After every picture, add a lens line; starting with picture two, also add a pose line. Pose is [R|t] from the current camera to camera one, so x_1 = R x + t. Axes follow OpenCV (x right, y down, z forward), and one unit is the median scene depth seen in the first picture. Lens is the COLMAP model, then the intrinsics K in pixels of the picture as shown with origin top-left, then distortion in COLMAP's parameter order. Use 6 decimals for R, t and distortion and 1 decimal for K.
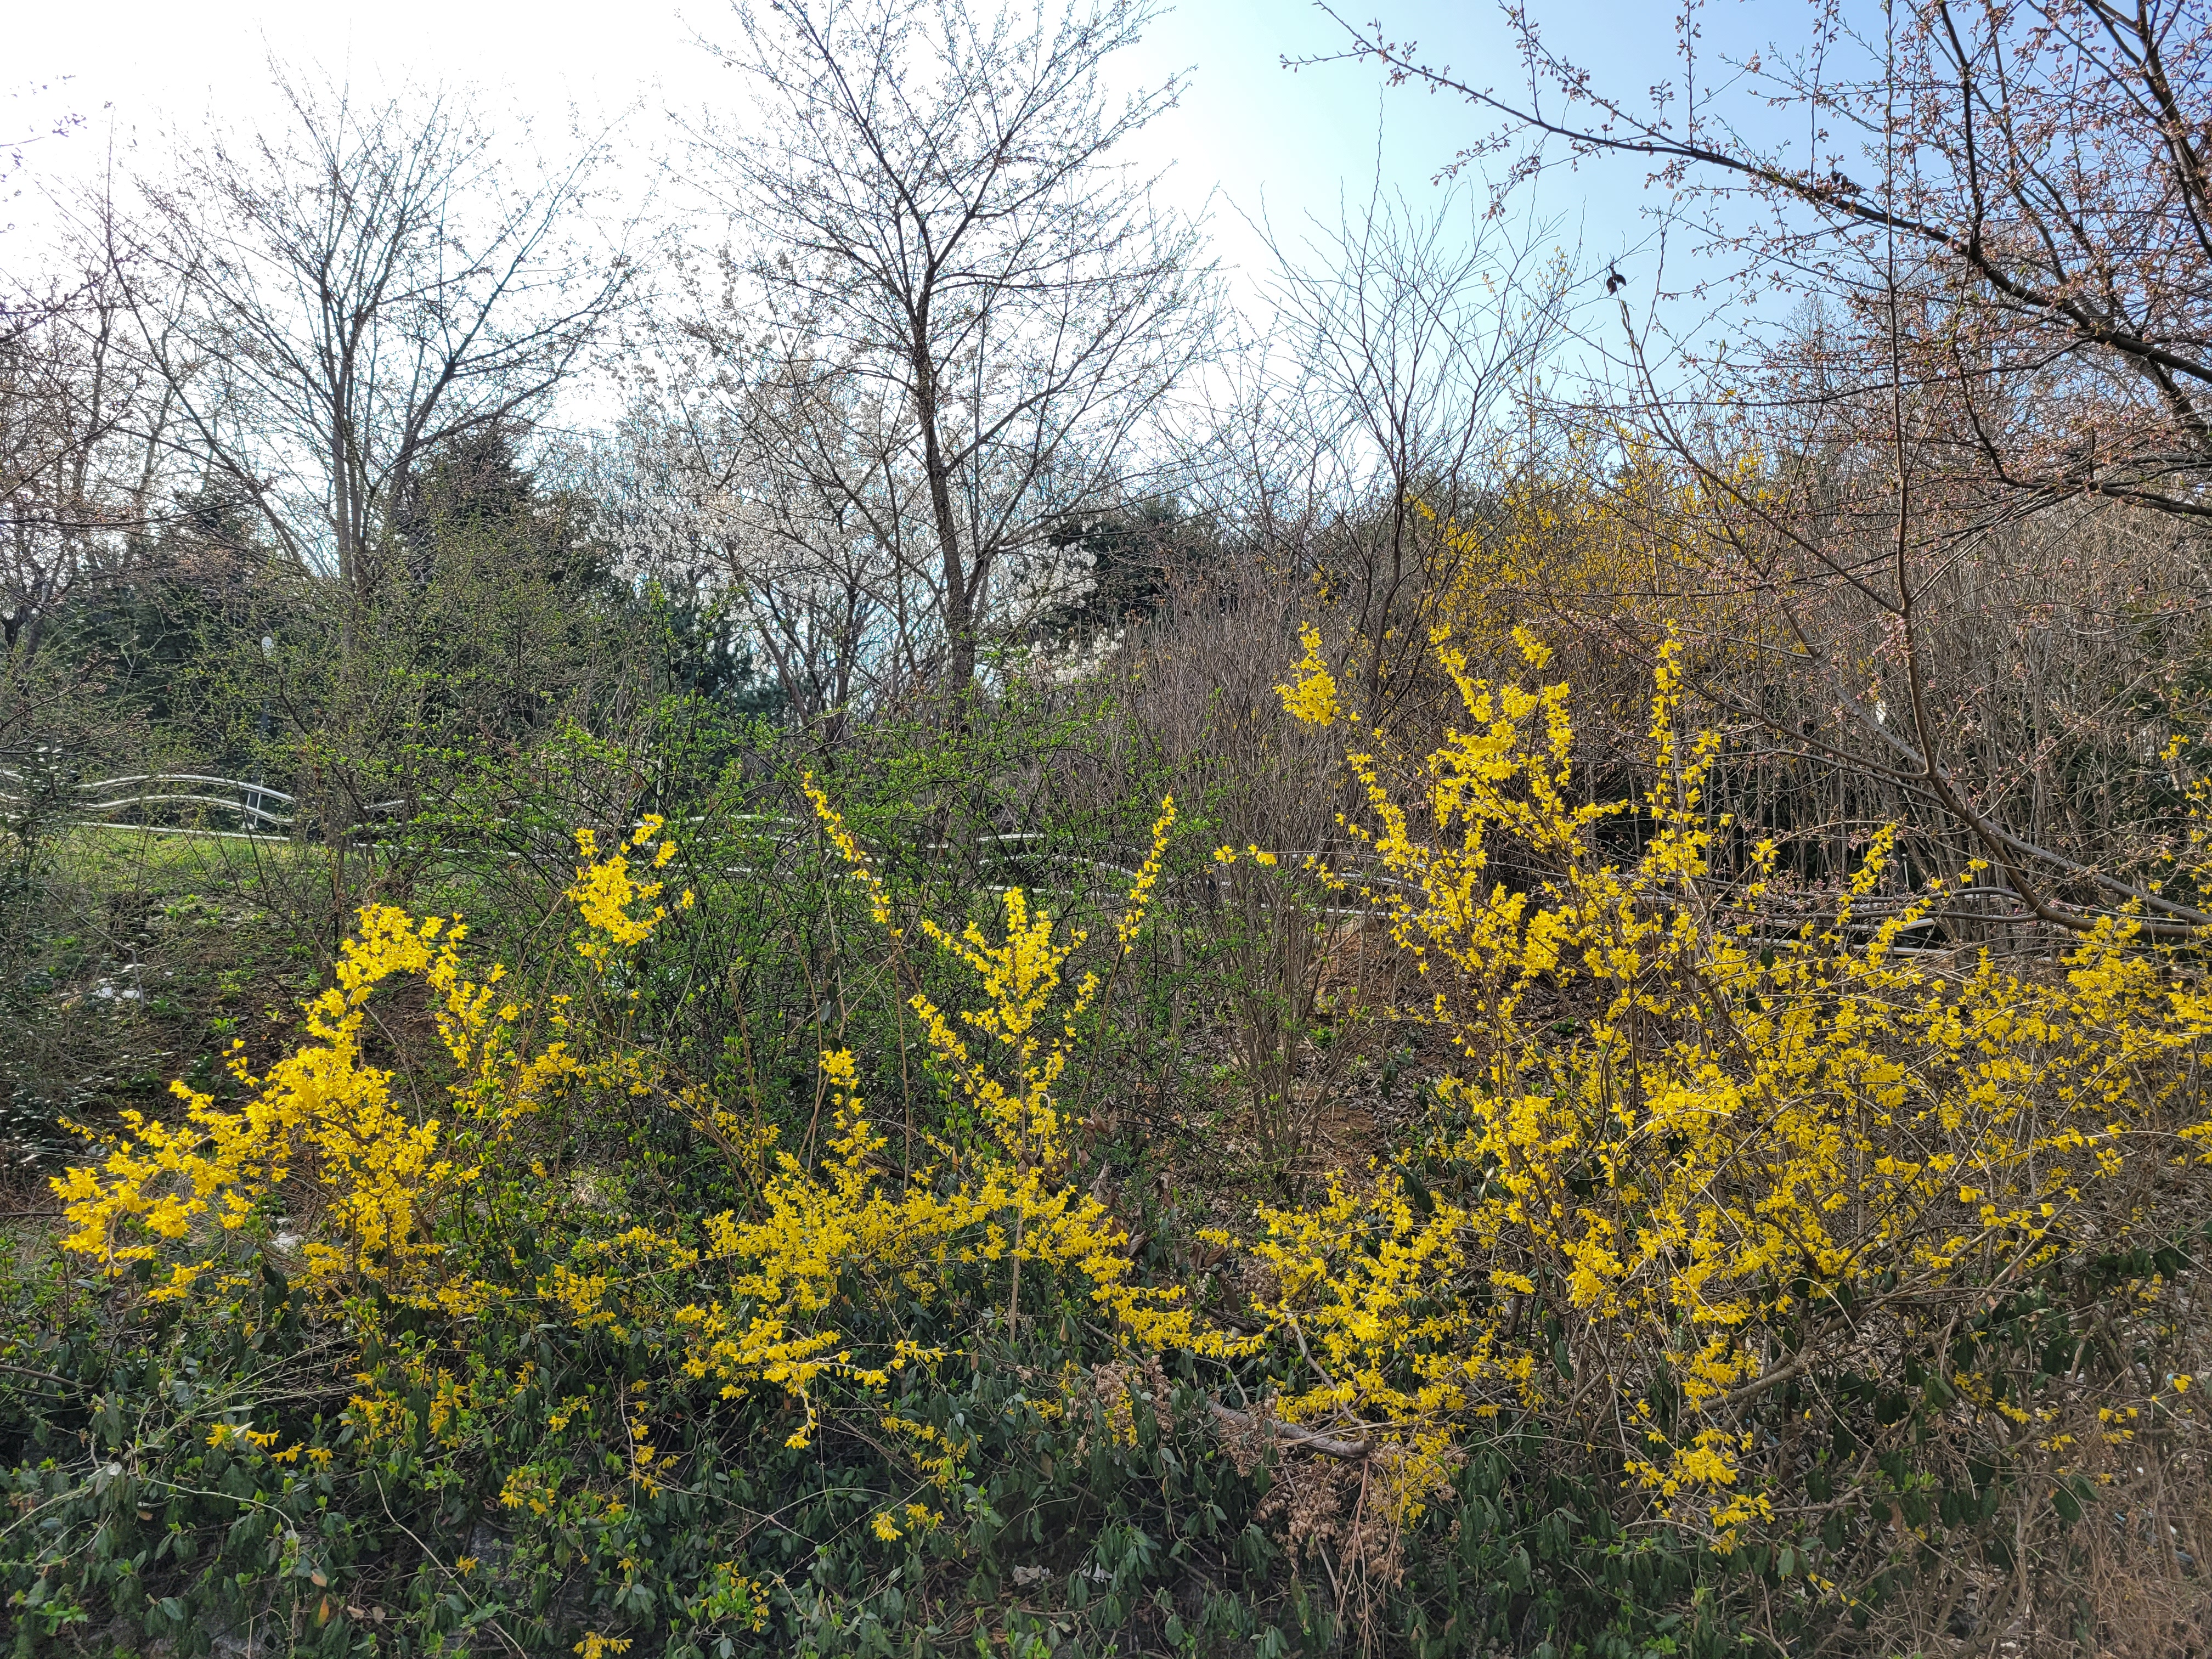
lens RADIAL K [[1633.0, 0, 1107.2], [0, 1633.0, 787.0], [0, 0, 1]] dist [0.046437, 0.001446]
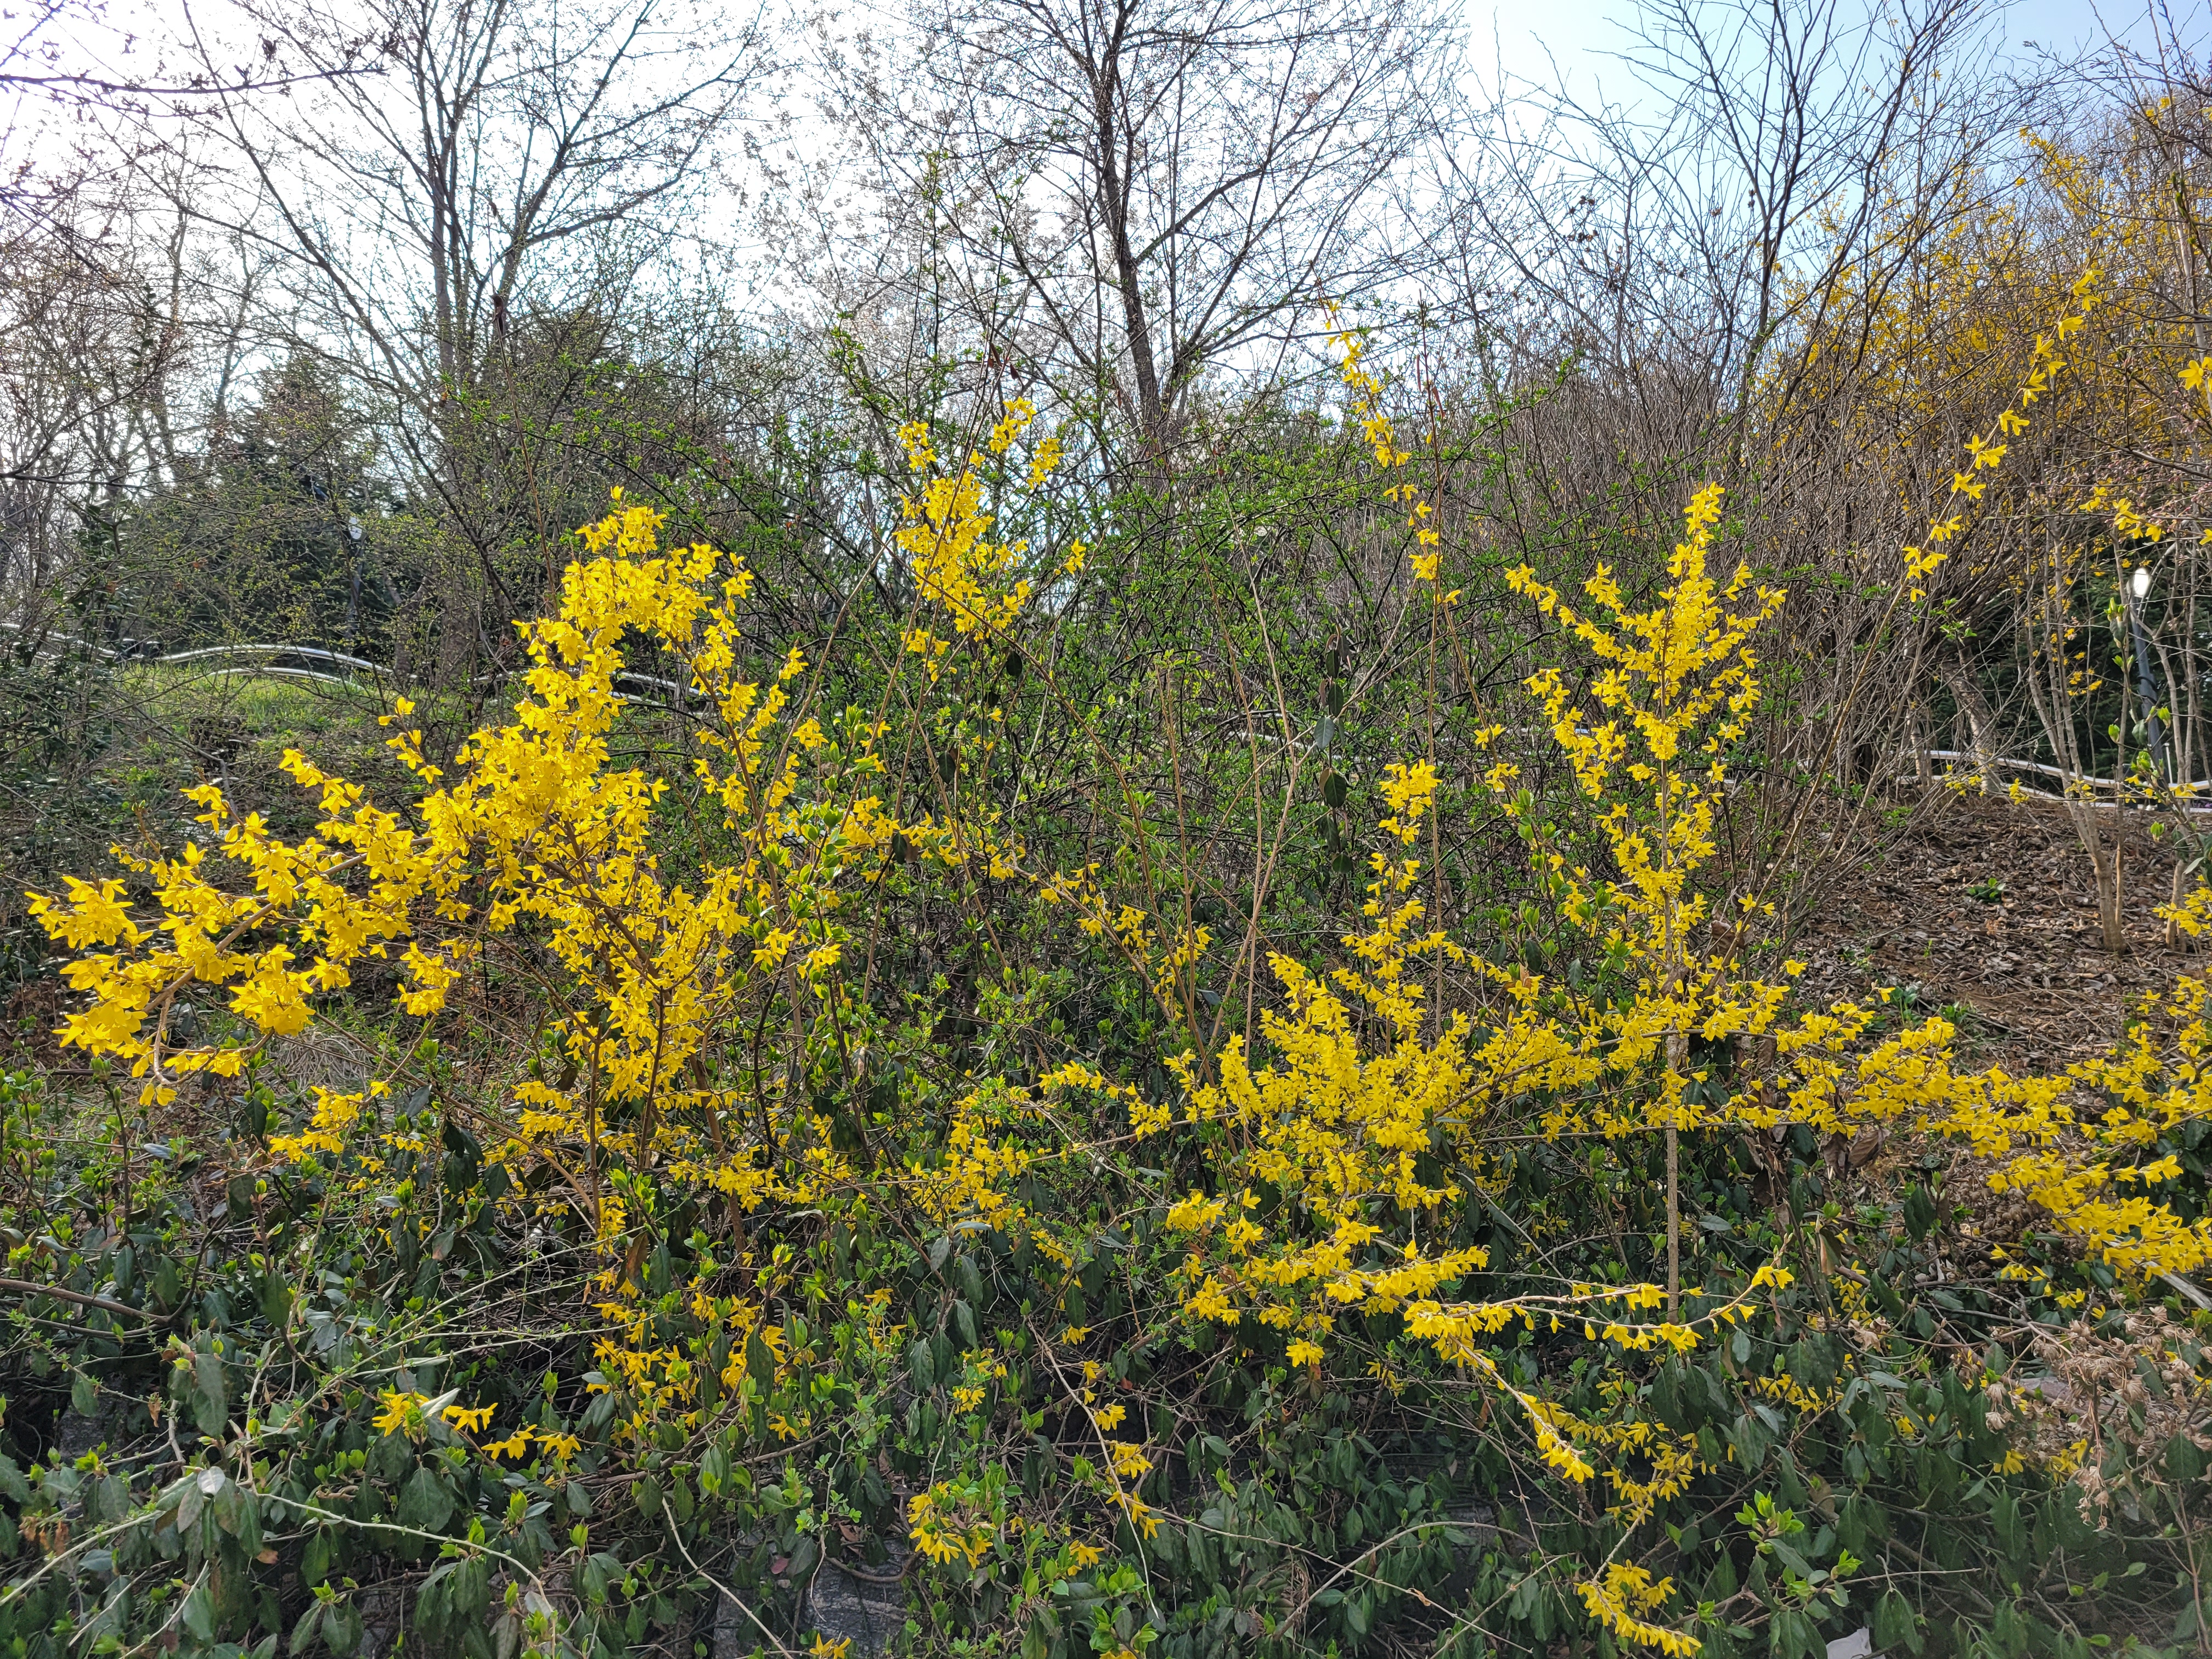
lens RADIAL K [[1553.7, 0, 1106.0], [0, 1553.7, 829.5], [0, 0, 1]] dist [0.066185, -0.051218]
pose [[0.999510, 0.000352, -0.031285, -0.255800], [0.001730, 0.997784, 0.066513, 0.147010], [0.031239, -0.066535, 0.997295, 0.453909]]
